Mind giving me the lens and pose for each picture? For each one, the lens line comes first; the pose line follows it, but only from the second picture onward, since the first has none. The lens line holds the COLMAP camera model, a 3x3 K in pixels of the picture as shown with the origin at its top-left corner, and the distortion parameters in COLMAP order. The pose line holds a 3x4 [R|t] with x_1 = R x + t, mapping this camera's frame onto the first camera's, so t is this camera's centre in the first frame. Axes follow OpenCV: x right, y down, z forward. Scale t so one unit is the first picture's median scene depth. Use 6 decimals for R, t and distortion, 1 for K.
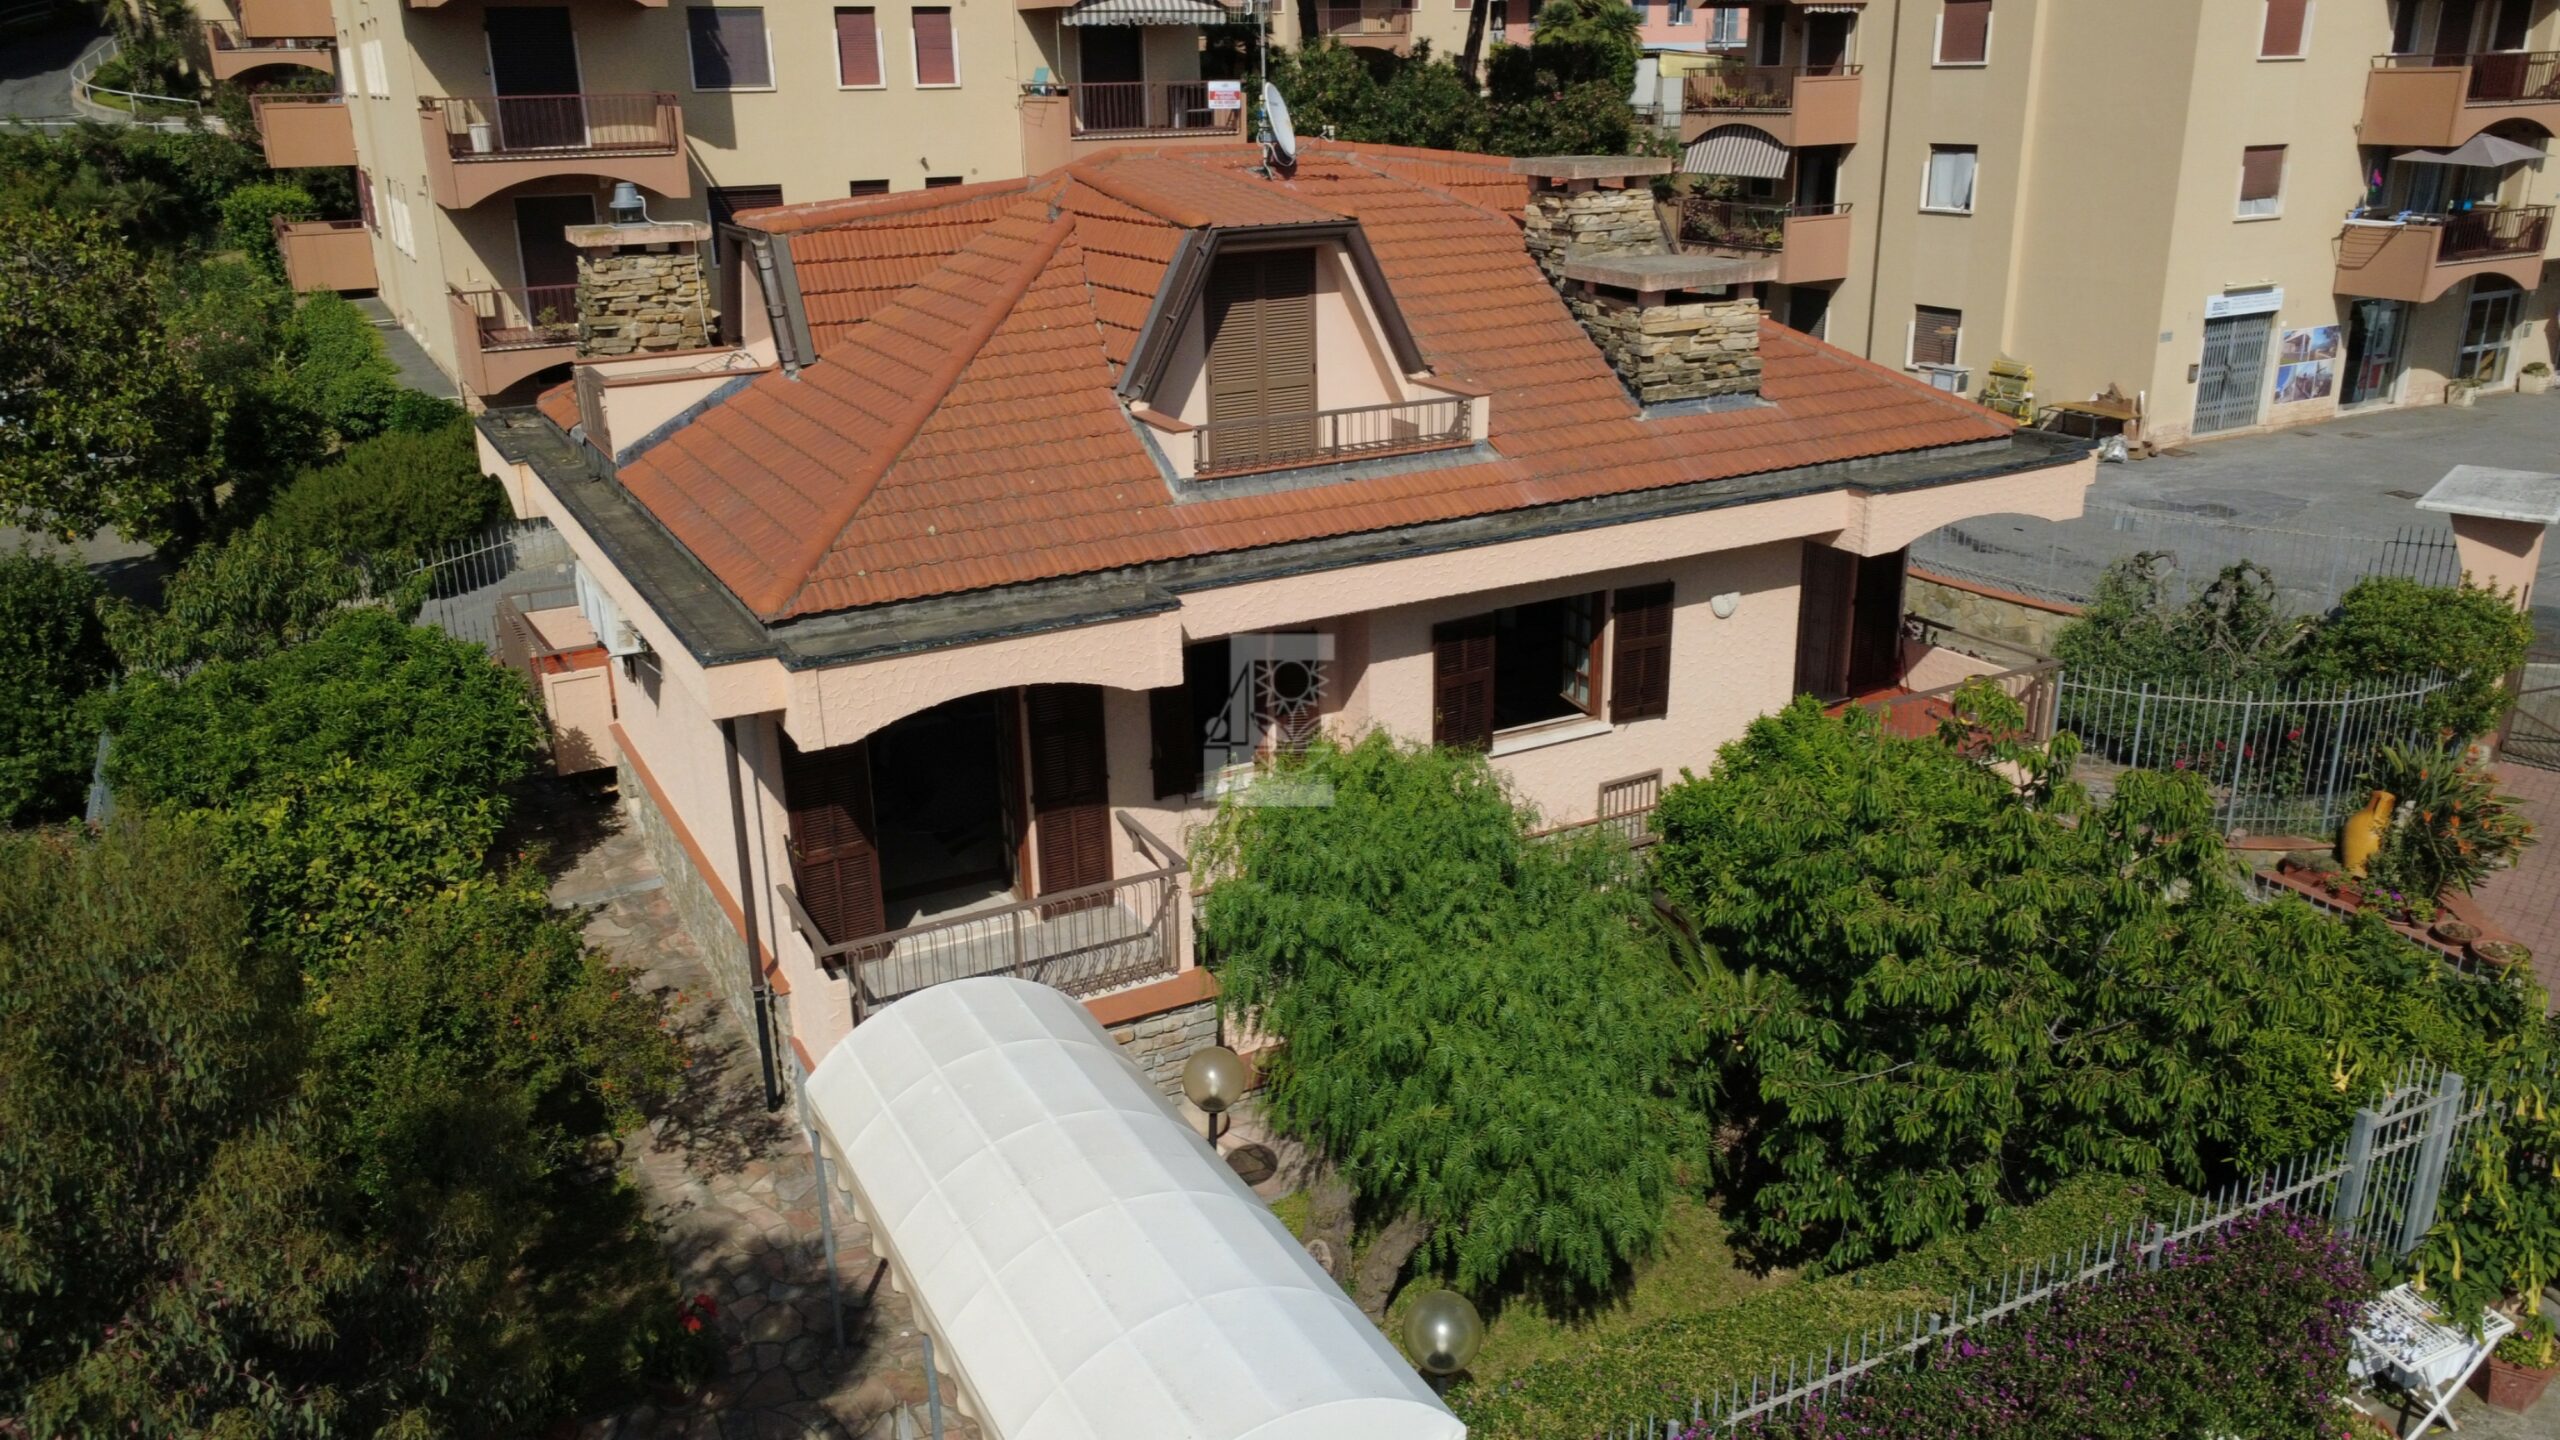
lens RADIAL K [[1874.9, 0, 1287.3], [0, 1874.9, 714.4], [0, 0, 1]] dist [-0.003916, 0.005247]
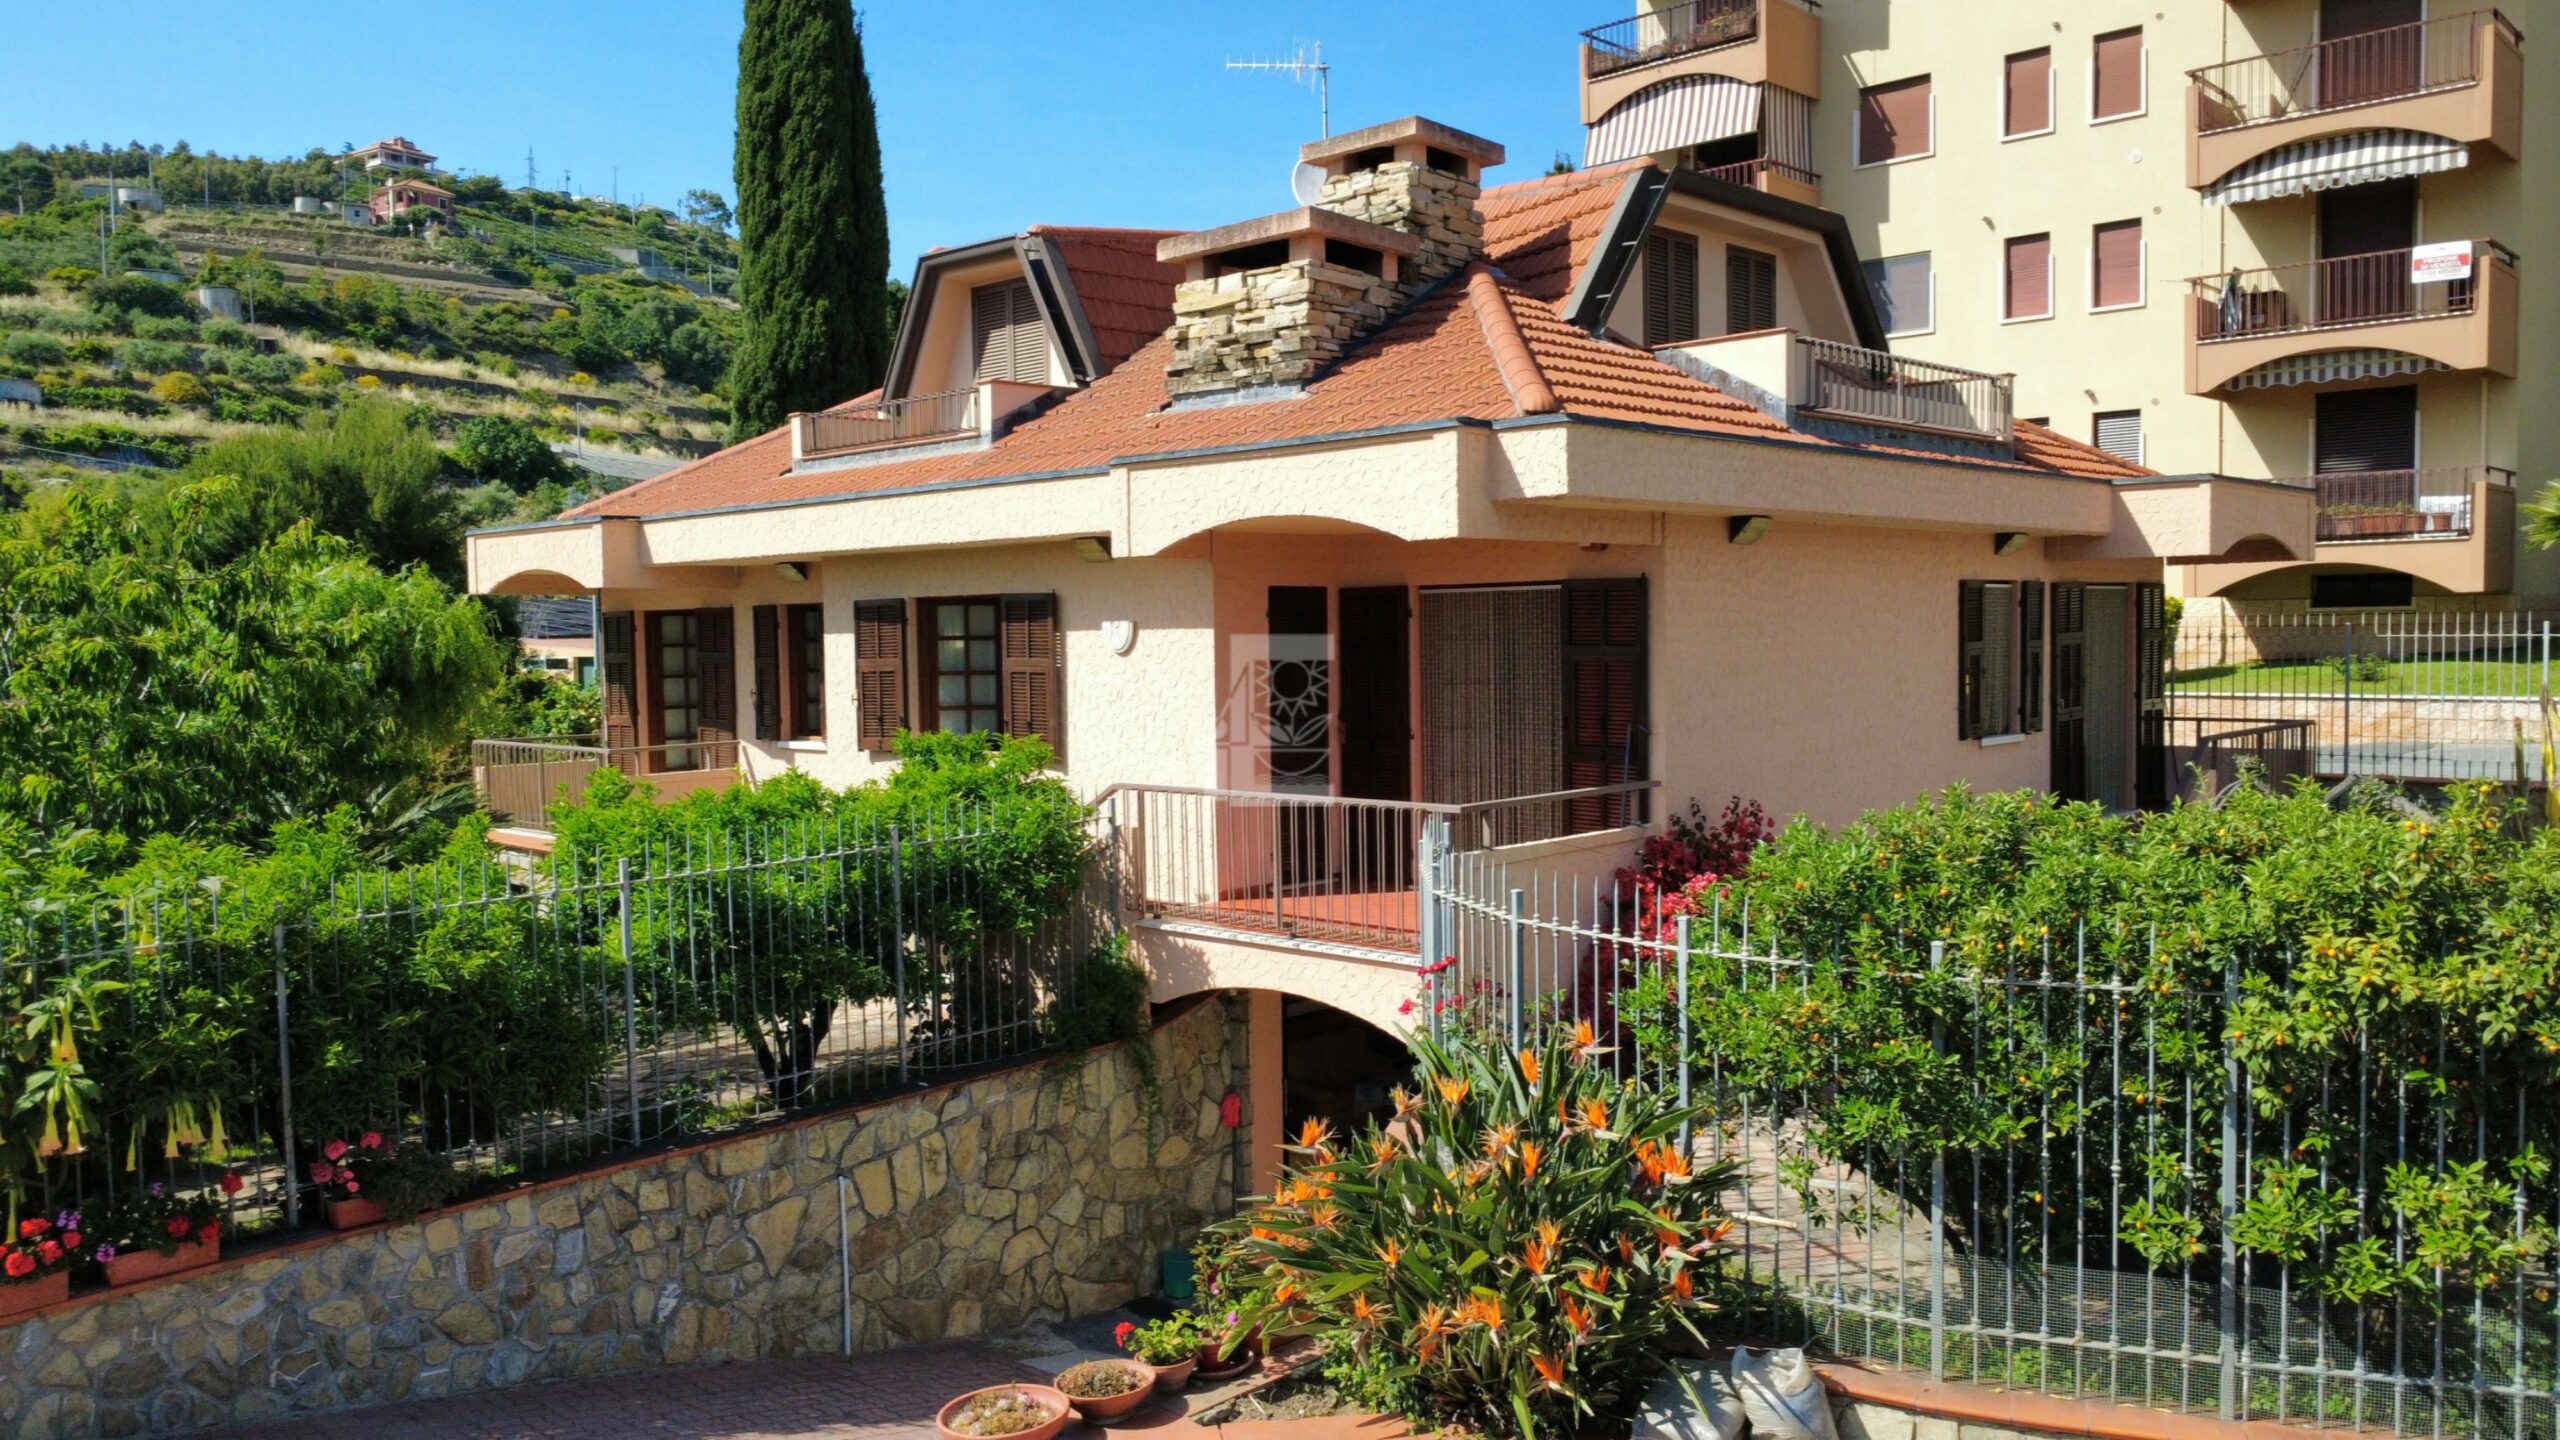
lens RADIAL K [[1874.9, 0, 1276.6], [0, 1874.9, 725.5], [0, 0, 1]] dist [-0.003916, 0.005247]
pose [[0.296043, 0.062197, -0.953147, 0.978591], [-0.302177, 0.952725, -0.031685, -0.019098], [0.906117, 0.297399, 0.300842, 0.834395]]
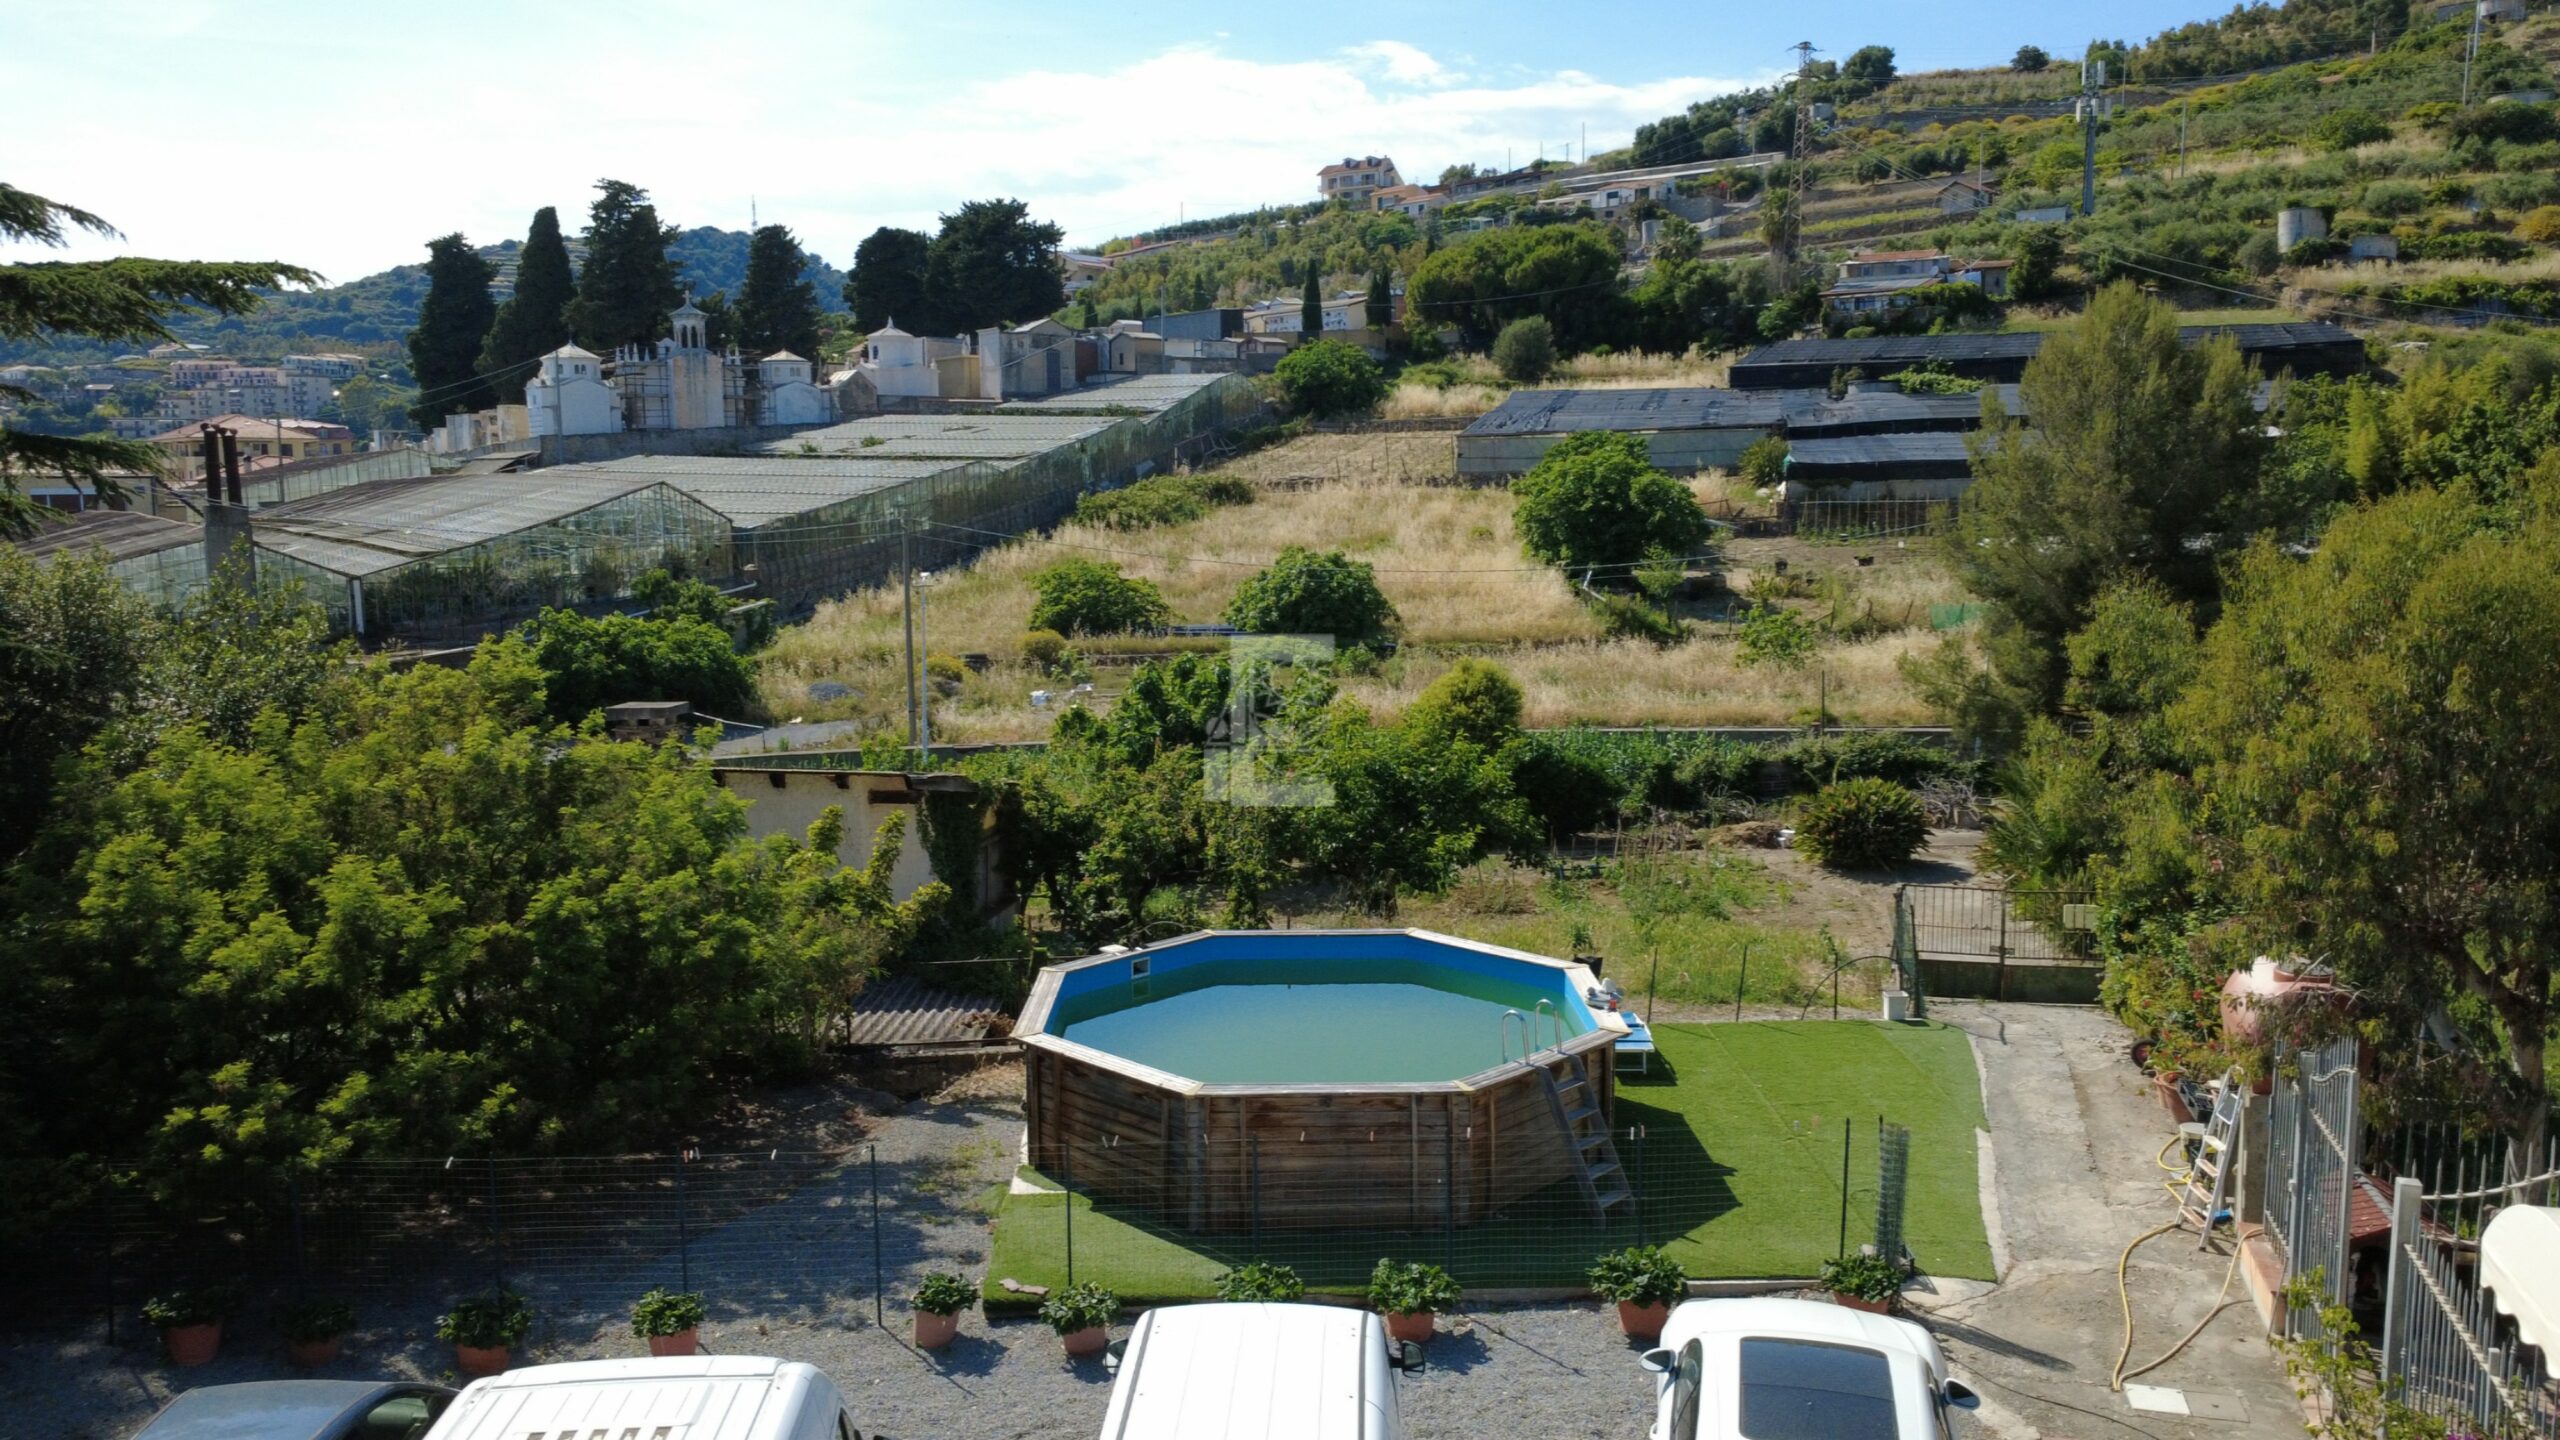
lens RADIAL K [[1874.9, 0, 1274.3], [0, 1874.9, 720.0], [0, 0, 1]] dist [-0.003916, 0.005247]
pose [[-0.706354, 0.113936, -0.698629, 0.593851], [-0.210489, 0.908509, 0.360980, -0.068857], [0.675839, 0.402033, -0.617747, 0.478518]]
